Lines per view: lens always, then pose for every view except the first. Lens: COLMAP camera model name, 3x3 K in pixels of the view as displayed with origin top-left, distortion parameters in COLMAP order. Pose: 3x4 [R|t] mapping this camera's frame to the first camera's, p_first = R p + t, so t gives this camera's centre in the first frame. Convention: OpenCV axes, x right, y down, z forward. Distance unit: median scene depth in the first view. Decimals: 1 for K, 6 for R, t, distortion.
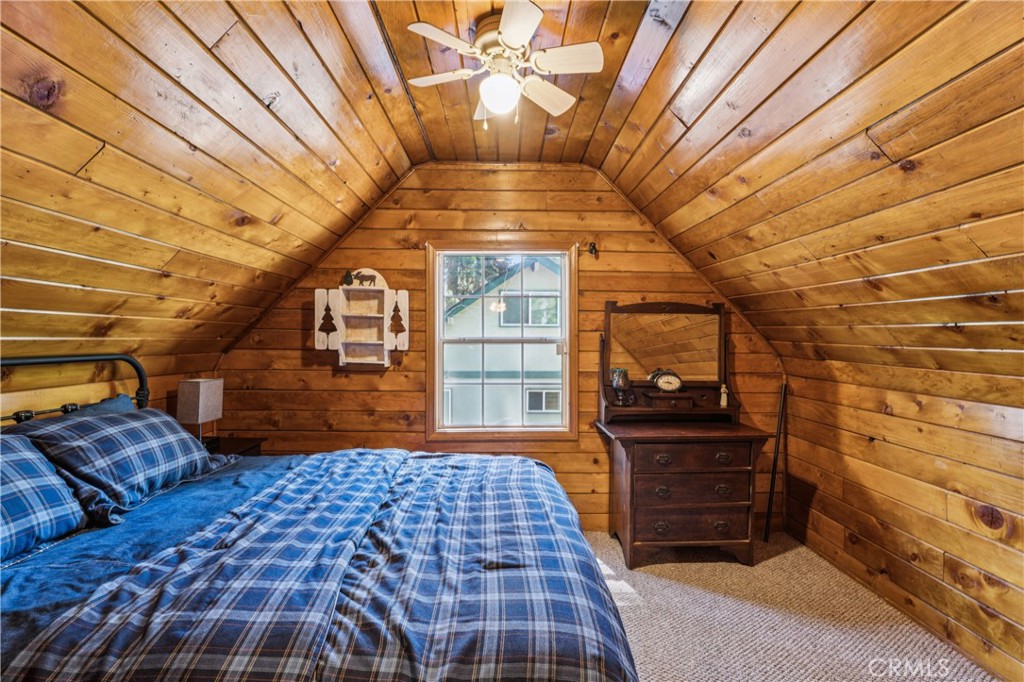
lens RADIAL K [[470.8, 0, 509.8], [0, 470.8, 342.1], [0, 0, 1]] dist [-0.005636, 0.000607]
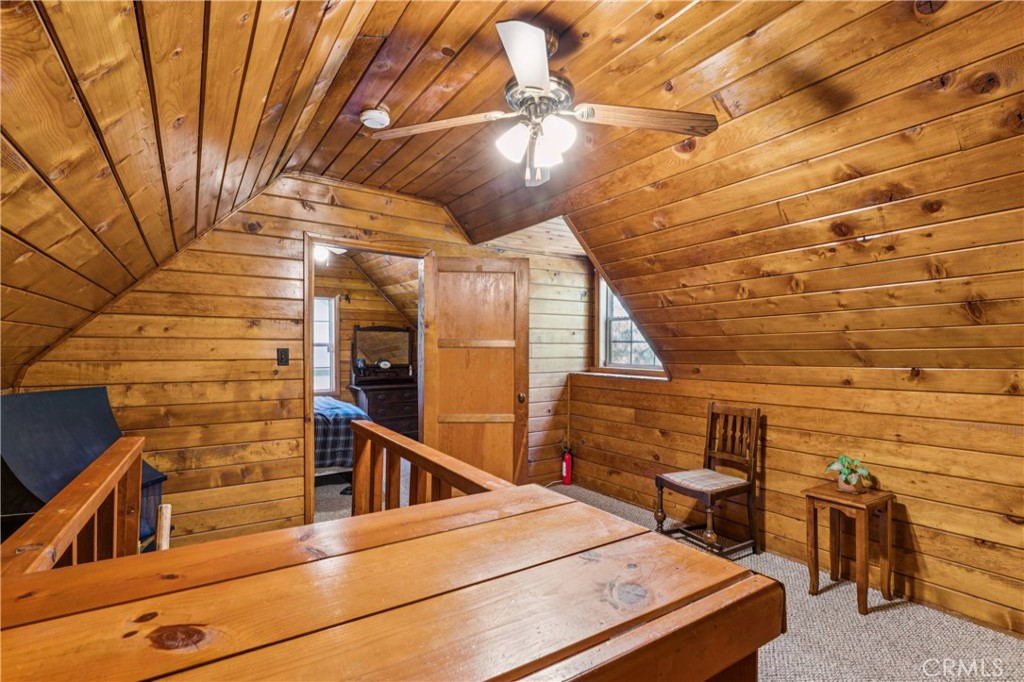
lens RADIAL K [[491.9, 0, 509.3], [0, 491.9, 342.7], [0, 0, 1]] dist [-0.000397, 0.000005]
pose [[0.849260, -0.001723, 0.527972, -0.335023], [0.004363, 0.999983, -0.003755, -0.000972], [-0.527956, 0.005493, 0.849254, -1.106372]]
